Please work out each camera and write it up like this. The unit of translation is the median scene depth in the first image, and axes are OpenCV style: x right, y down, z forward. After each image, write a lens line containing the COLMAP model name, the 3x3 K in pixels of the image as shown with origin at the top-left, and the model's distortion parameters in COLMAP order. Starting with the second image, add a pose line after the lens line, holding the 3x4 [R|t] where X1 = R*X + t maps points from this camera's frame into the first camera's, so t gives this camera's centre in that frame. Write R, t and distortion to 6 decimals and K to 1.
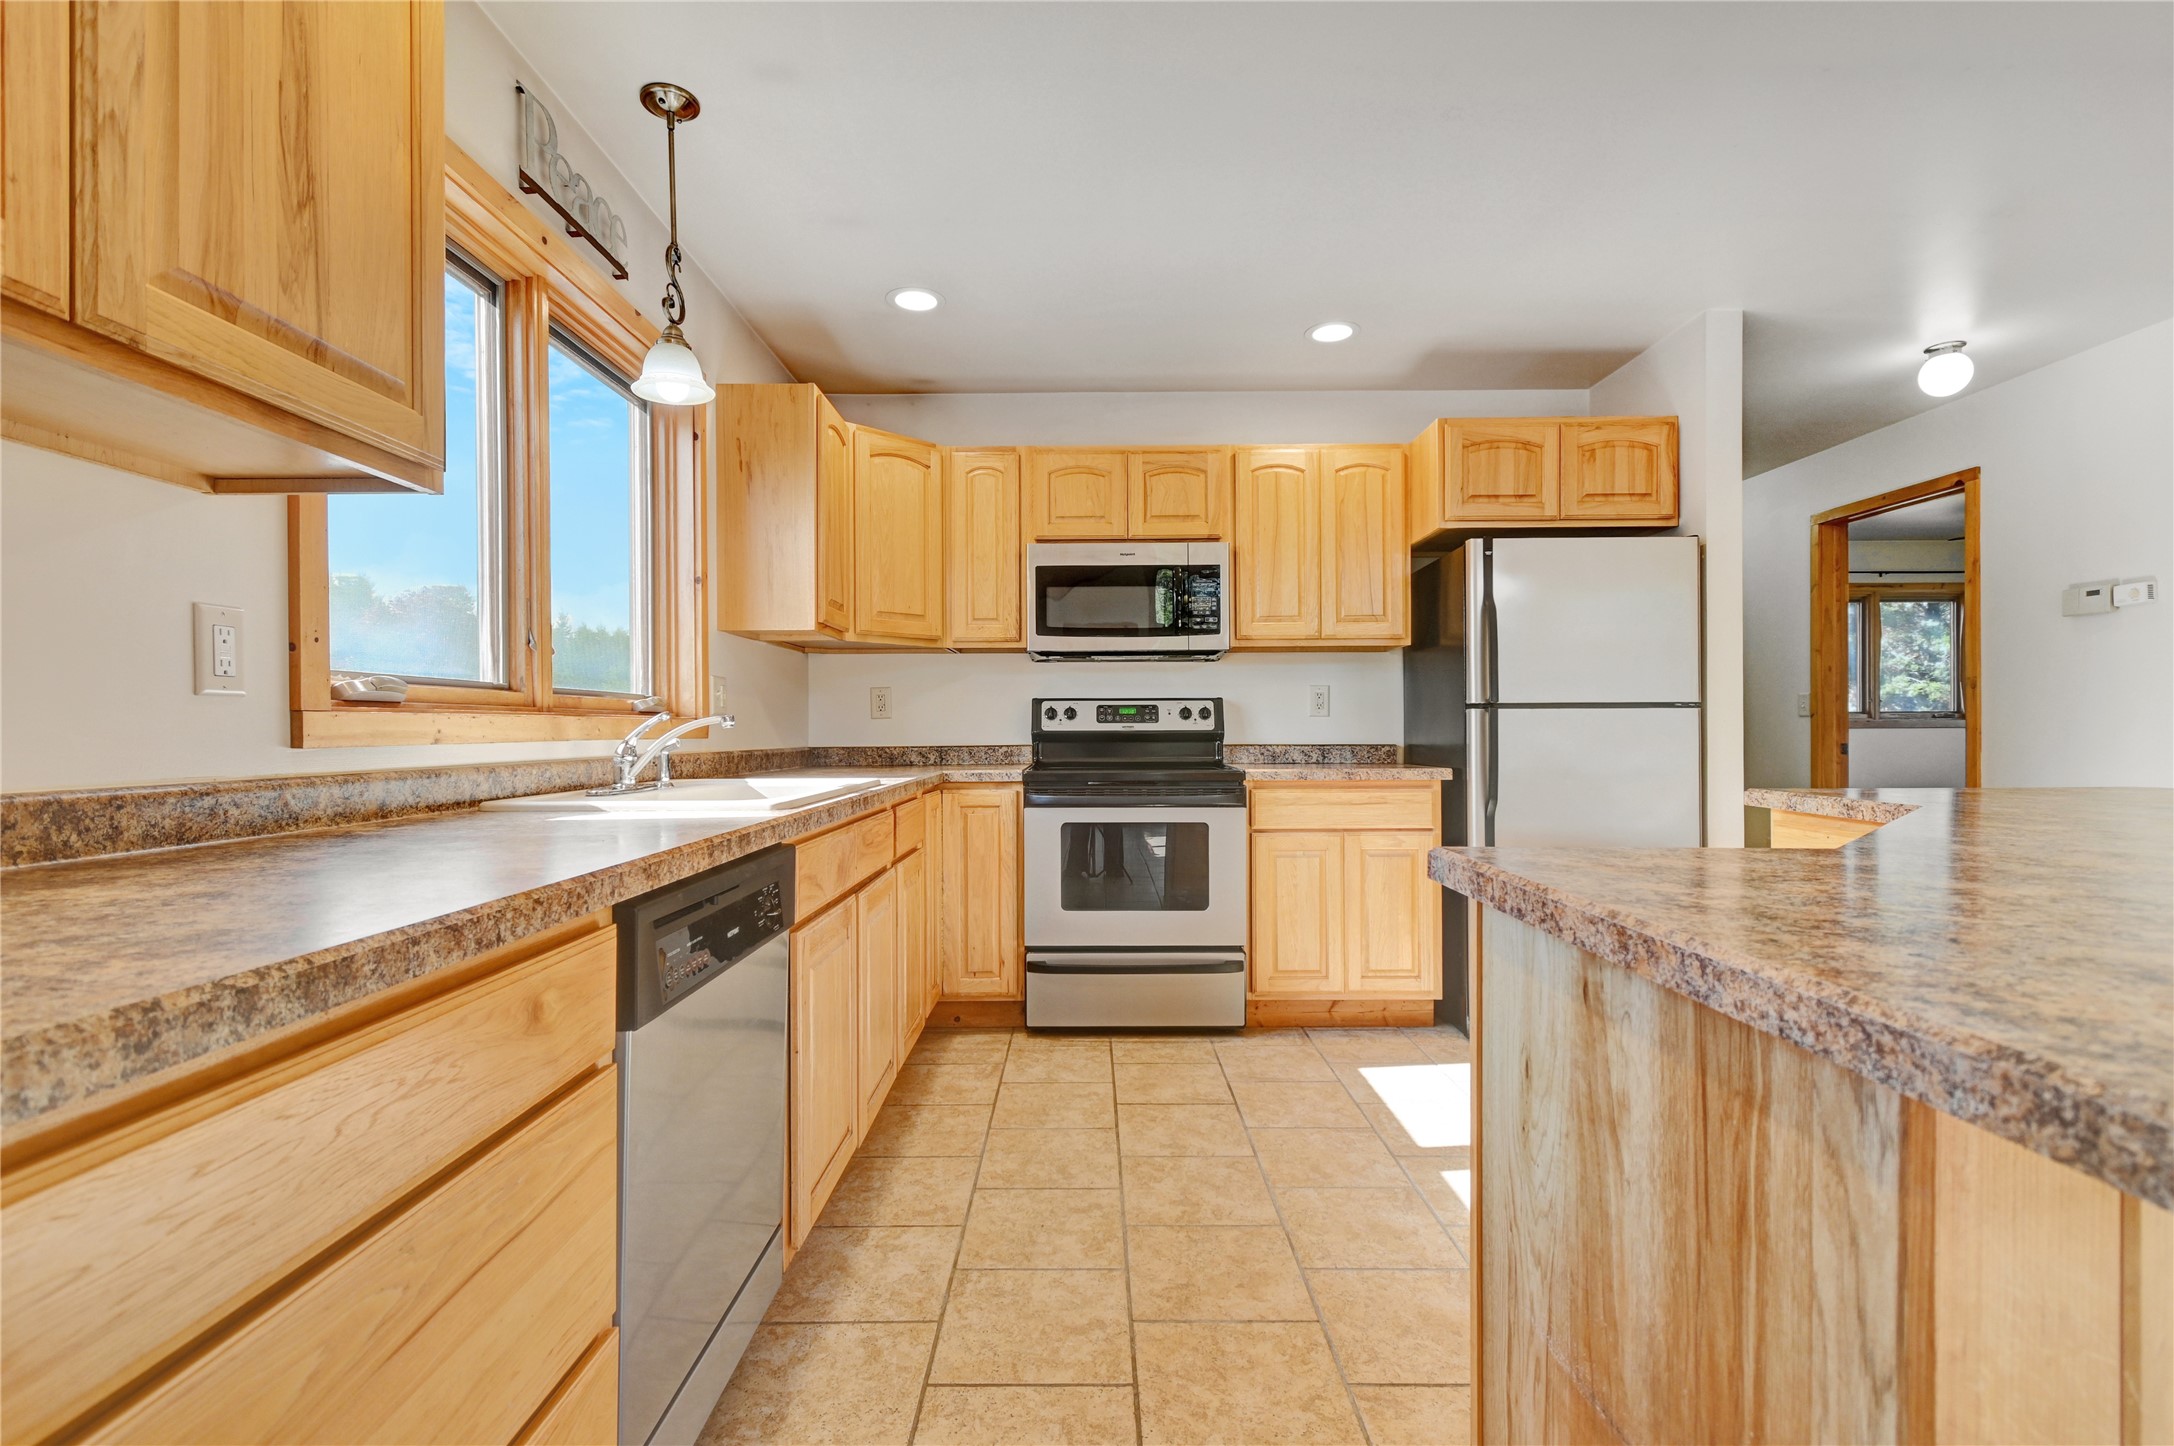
lens RADIAL K [[991.3, 0, 1092.2], [0, 991.3, 721.9], [0, 0, 1]] dist [0.003703, -0.000044]
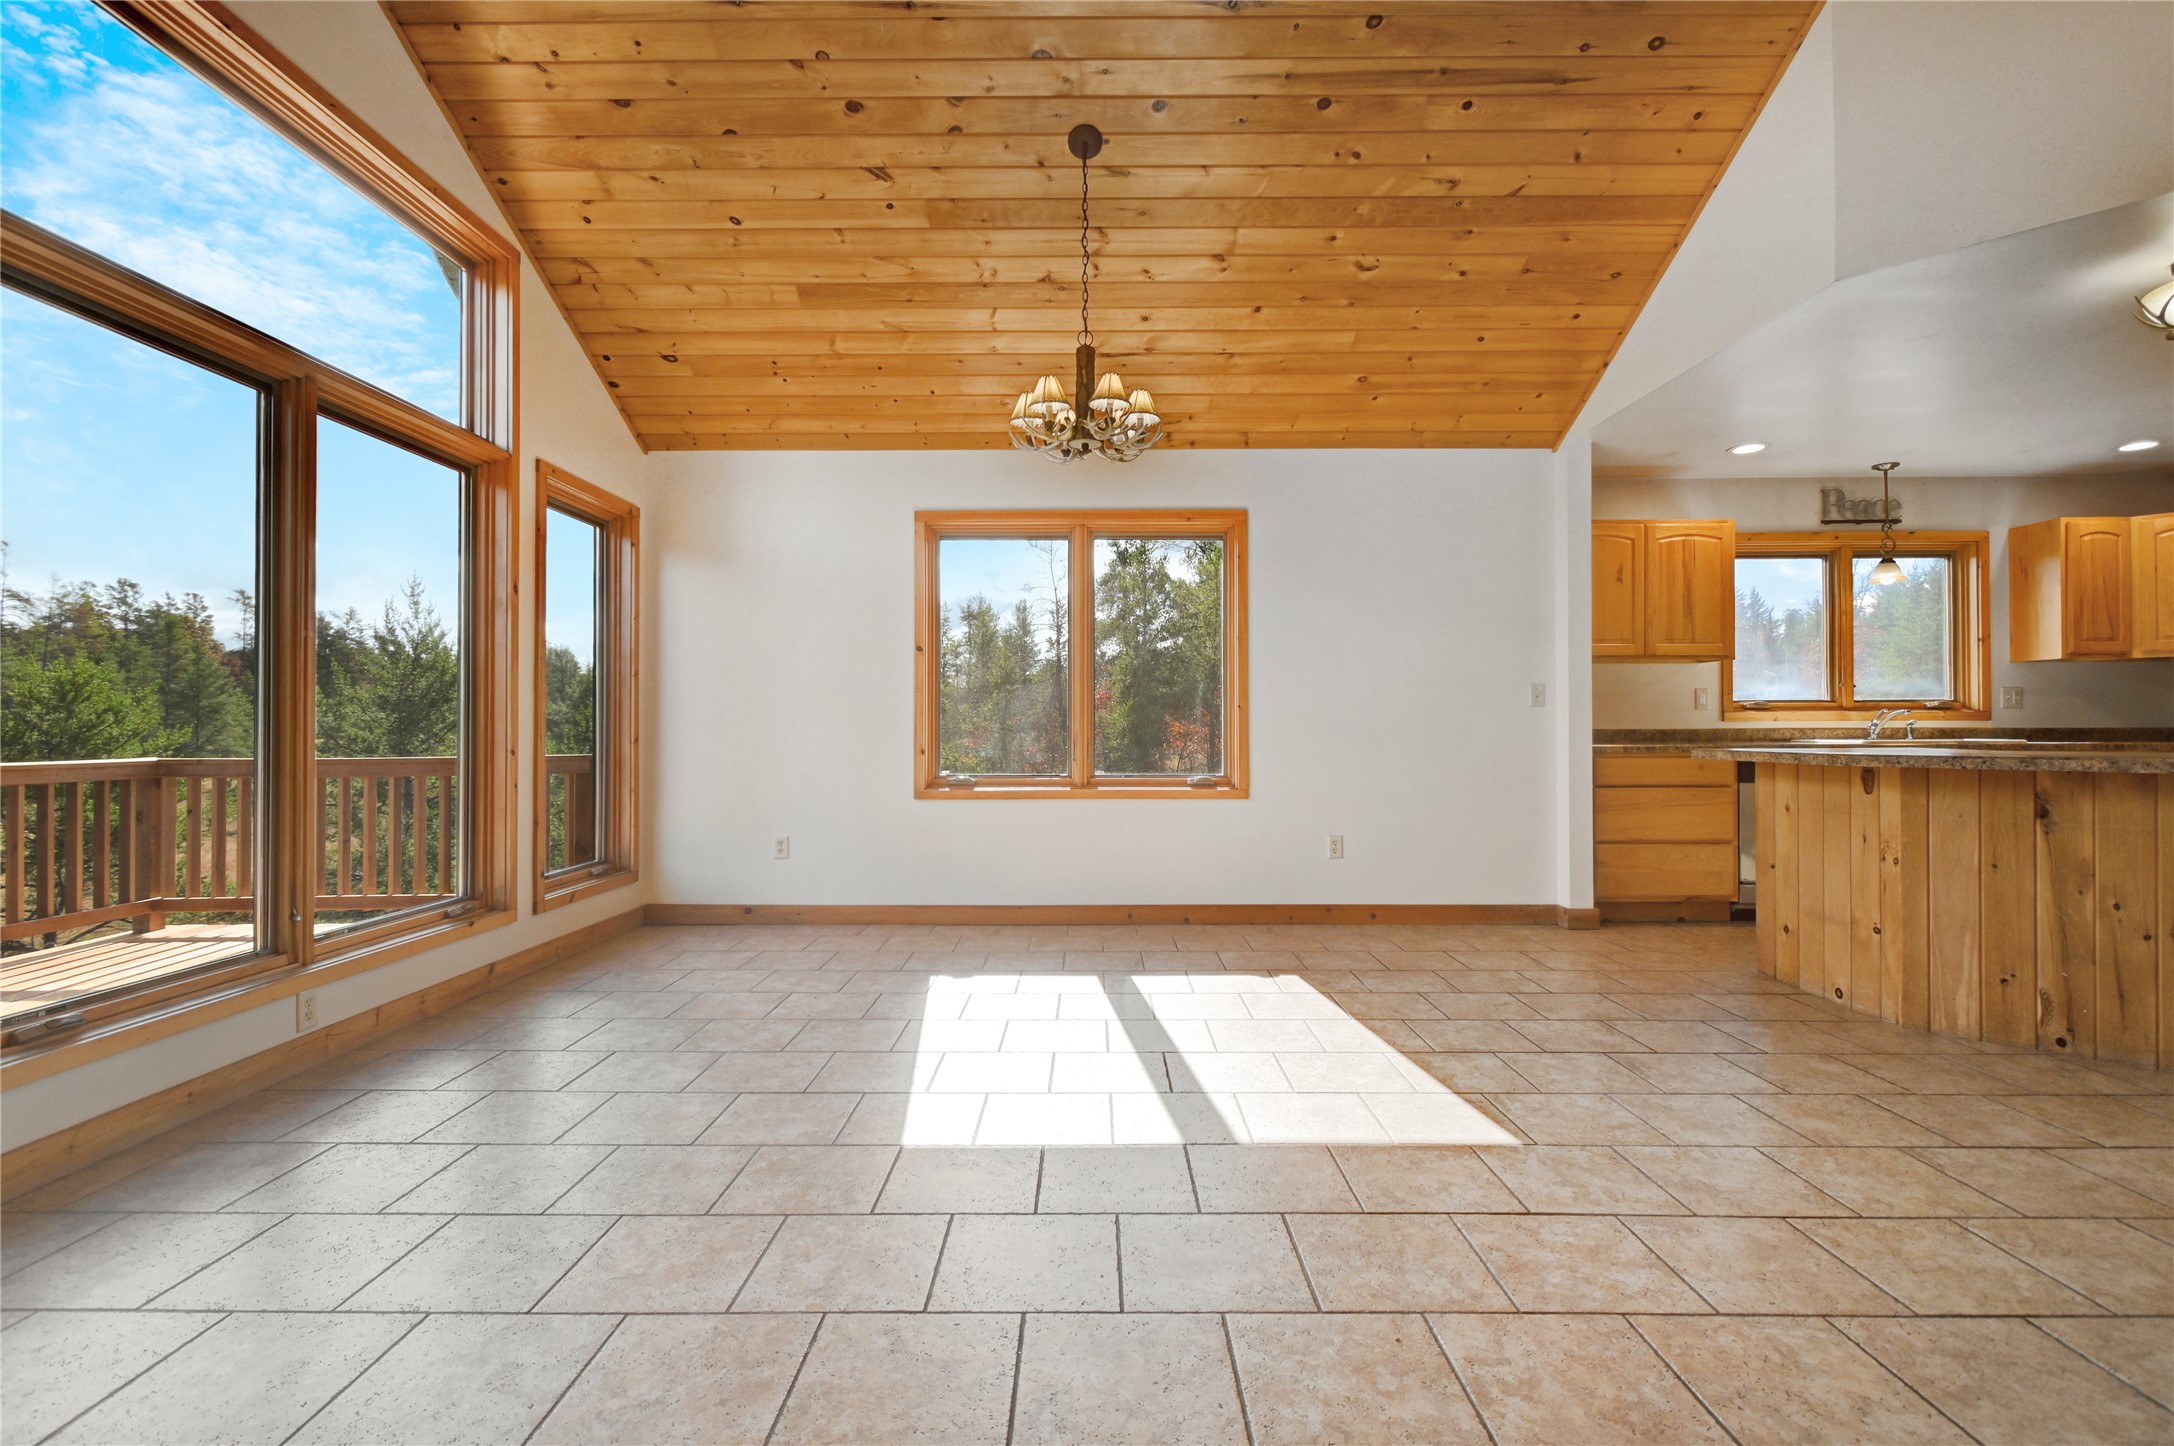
lens RADIAL K [[972.5, 0, 1084.5], [0, 972.5, 724.1], [0, 0, 1]] dist [0.008039, -0.004934]
pose [[-0.009838, -0.001354, -0.999951, 1.248892], [0.010609, 0.999943, -0.001458, 0.006229], [0.999895, -0.010623, -0.009823, -0.605898]]
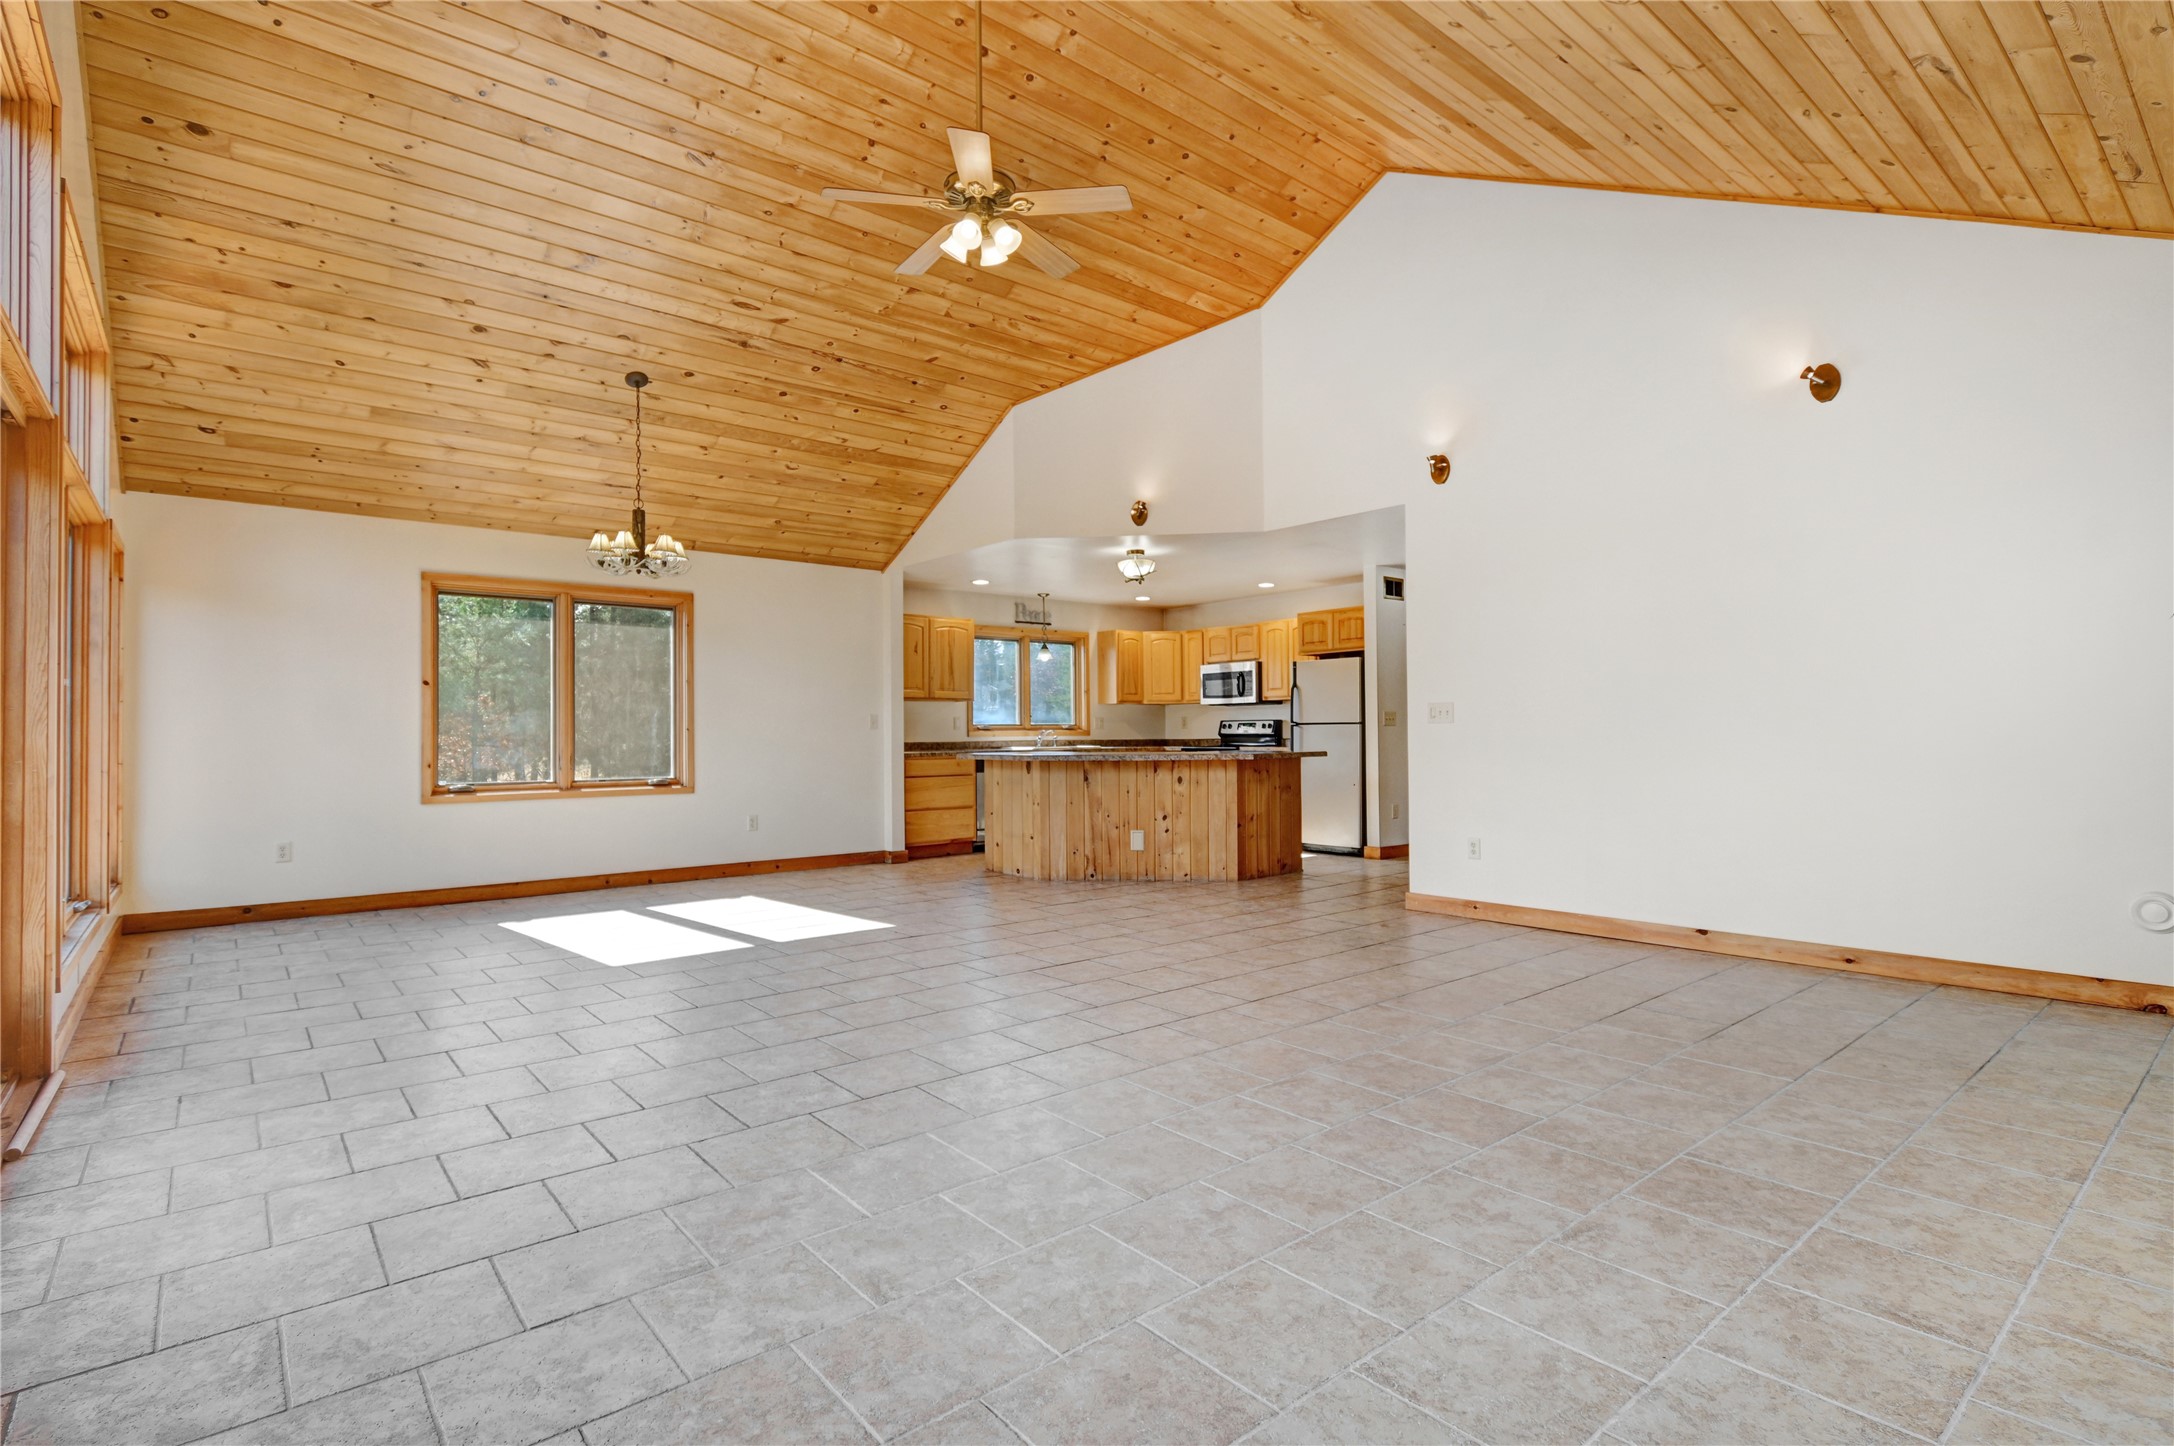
lens RADIAL K [[1044.3, 0, 1087.0], [0, 1044.3, 723.0], [0, 0, 1]] dist [0.004242, 0.000463]
pose [[0.637906, -0.008604, -0.770066, 2.031291], [0.011331, 0.999934, -0.001786, -0.018548], [0.770031, -0.007587, 0.637962, -1.135766]]
